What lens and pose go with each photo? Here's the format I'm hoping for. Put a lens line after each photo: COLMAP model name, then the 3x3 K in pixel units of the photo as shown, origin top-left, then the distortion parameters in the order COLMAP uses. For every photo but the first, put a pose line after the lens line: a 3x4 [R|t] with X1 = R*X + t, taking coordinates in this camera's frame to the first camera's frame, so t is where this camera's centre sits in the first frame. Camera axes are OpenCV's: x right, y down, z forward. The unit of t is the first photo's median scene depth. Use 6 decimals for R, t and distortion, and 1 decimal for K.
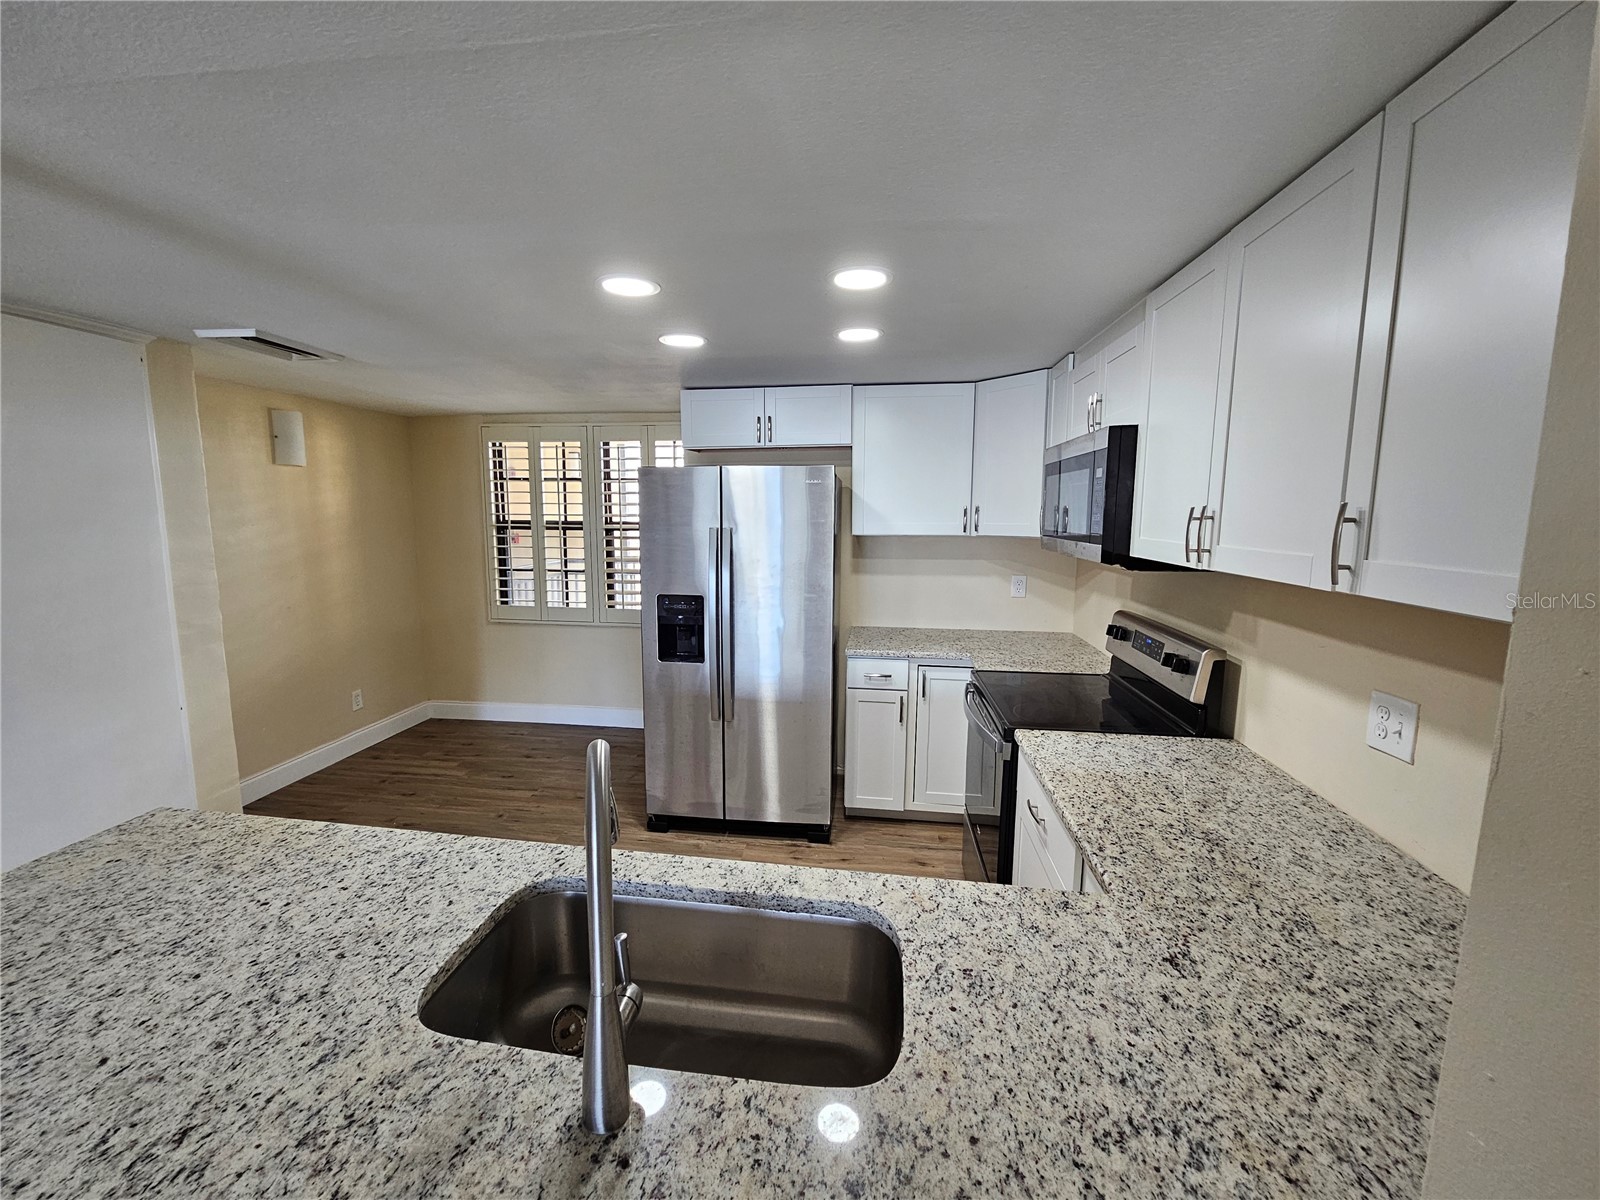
lens RADIAL K [[656.1, 0, 786.1], [0, 656.1, 596.0], [0, 0, 1]] dist [-0.008730, 0.006320]
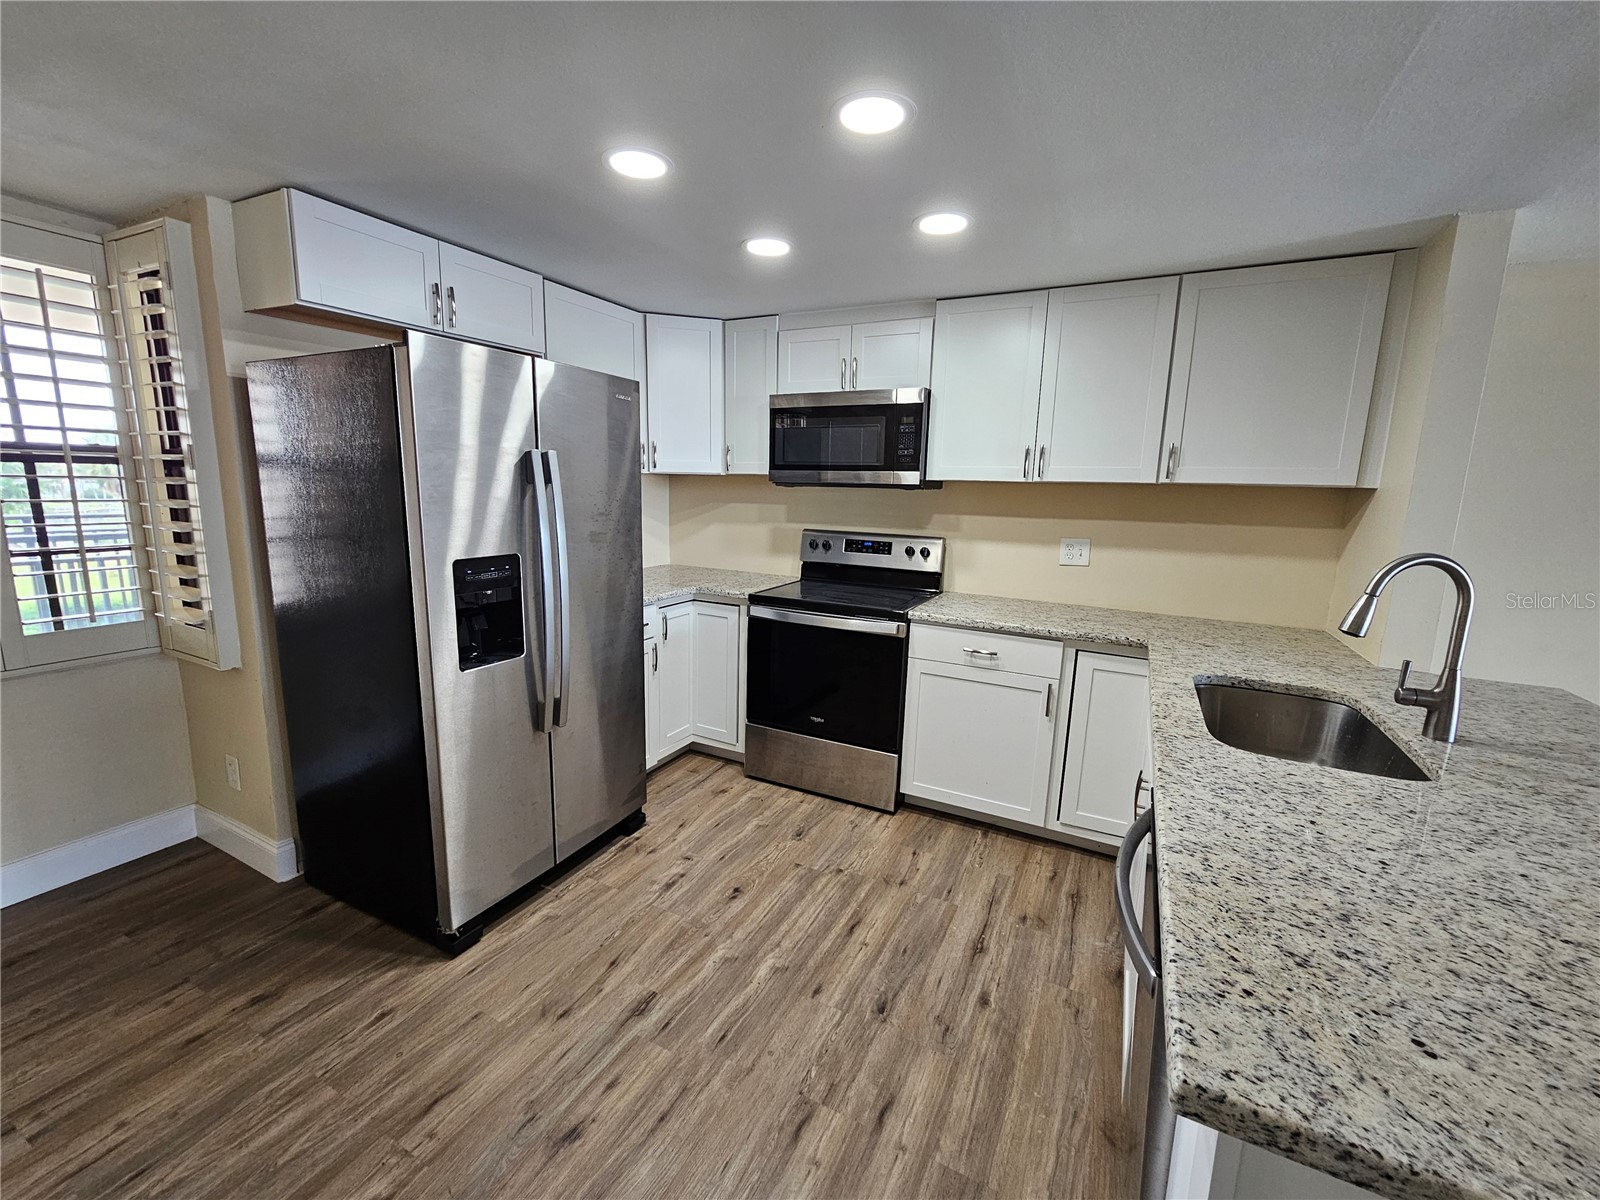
lens RADIAL K [[658.9, 0, 785.5], [0, 658.9, 590.6], [0, 0, 1]] dist [-0.000058, 0.000329]
pose [[0.336262, -0.149777, 0.929782, -1.623808], [0.101918, 0.987262, 0.122177, -0.044662], [-0.936238, 0.053678, 0.347243, 1.280988]]
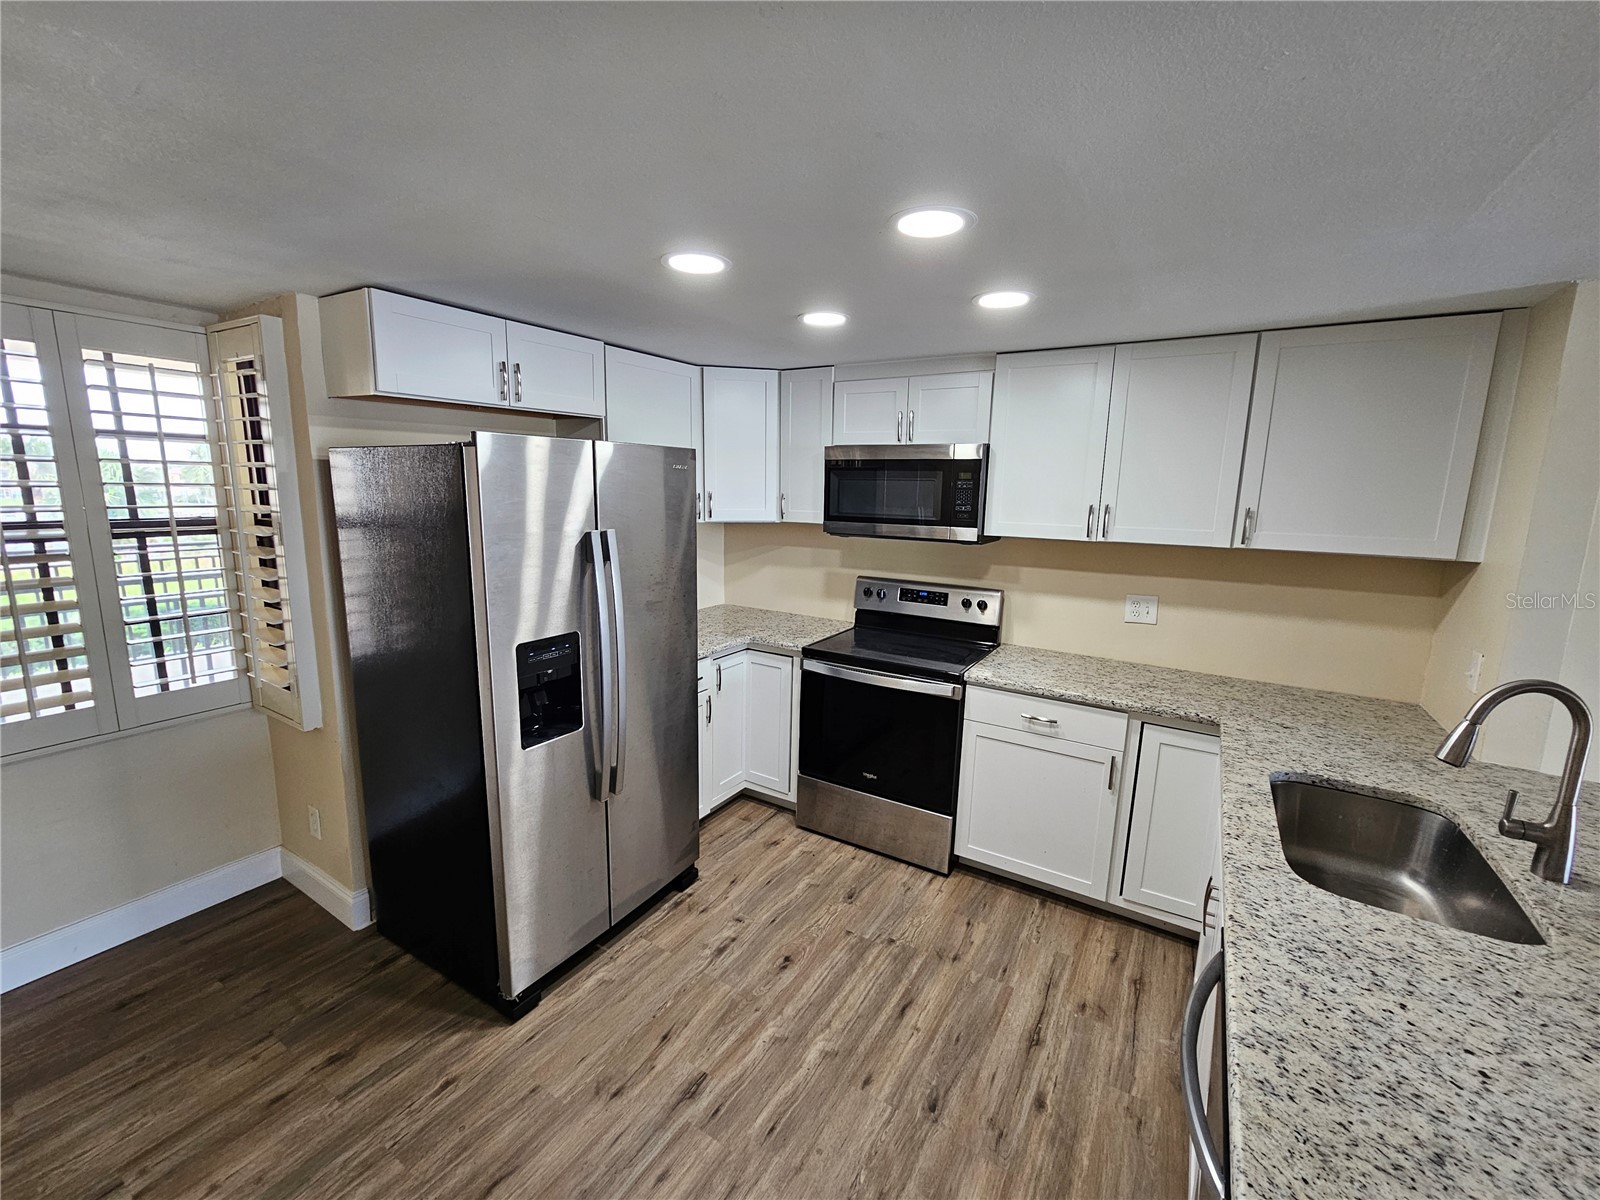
lens RADIAL K [[660.0, 0, 788.3], [0, 660.0, 590.7], [0, 0, 1]] dist [-0.001957, 0.000747]
pose [[0.408569, -0.144314, 0.901246, -1.593529], [0.102278, 0.988441, 0.111910, -0.236025], [-0.906979, 0.046454, 0.418607, 1.270557]]
